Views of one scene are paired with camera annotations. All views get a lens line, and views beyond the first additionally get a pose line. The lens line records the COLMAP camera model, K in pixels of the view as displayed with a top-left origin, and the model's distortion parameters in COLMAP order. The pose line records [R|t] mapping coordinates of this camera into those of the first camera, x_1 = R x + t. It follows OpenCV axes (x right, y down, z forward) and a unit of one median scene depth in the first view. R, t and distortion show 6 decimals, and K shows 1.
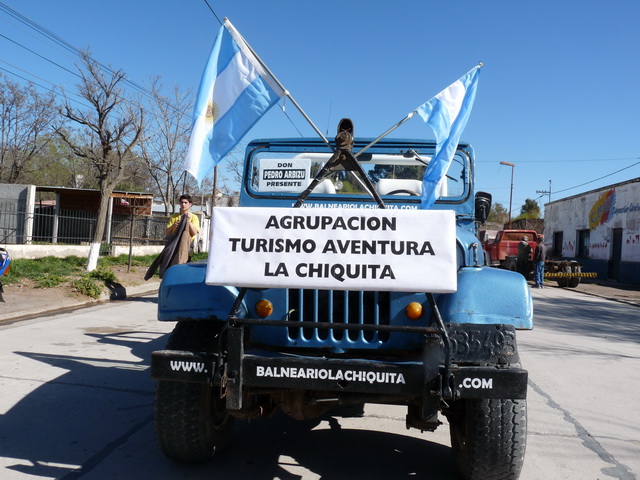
lens RADIAL K [[501.8, 0, 315.8], [0, 501.8, 238.4], [0, 0, 1]] dist [-0.034428, 0.001731]
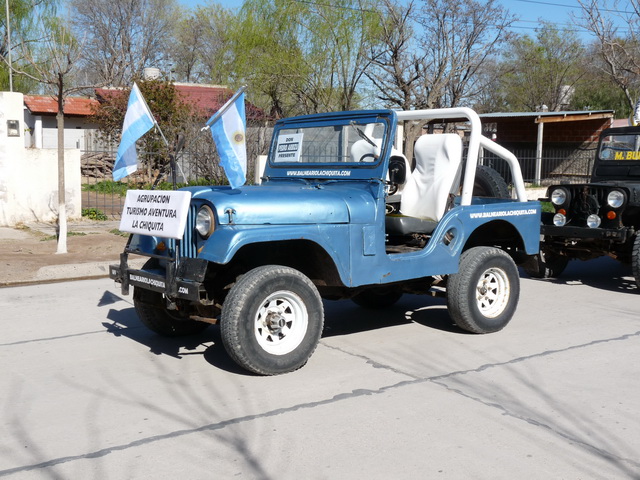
lens RADIAL K [[773.4, 0, 319.6], [0, 773.4, 240.5], [0, 0, 1]] dist [0.019025, 0.000000]
pose [[0.670249, 0.030510, -0.741509, 0.680555], [0.037949, 0.996438, 0.075301, -0.018675], [0.741165, -0.078610, 0.666704, -0.115819]]
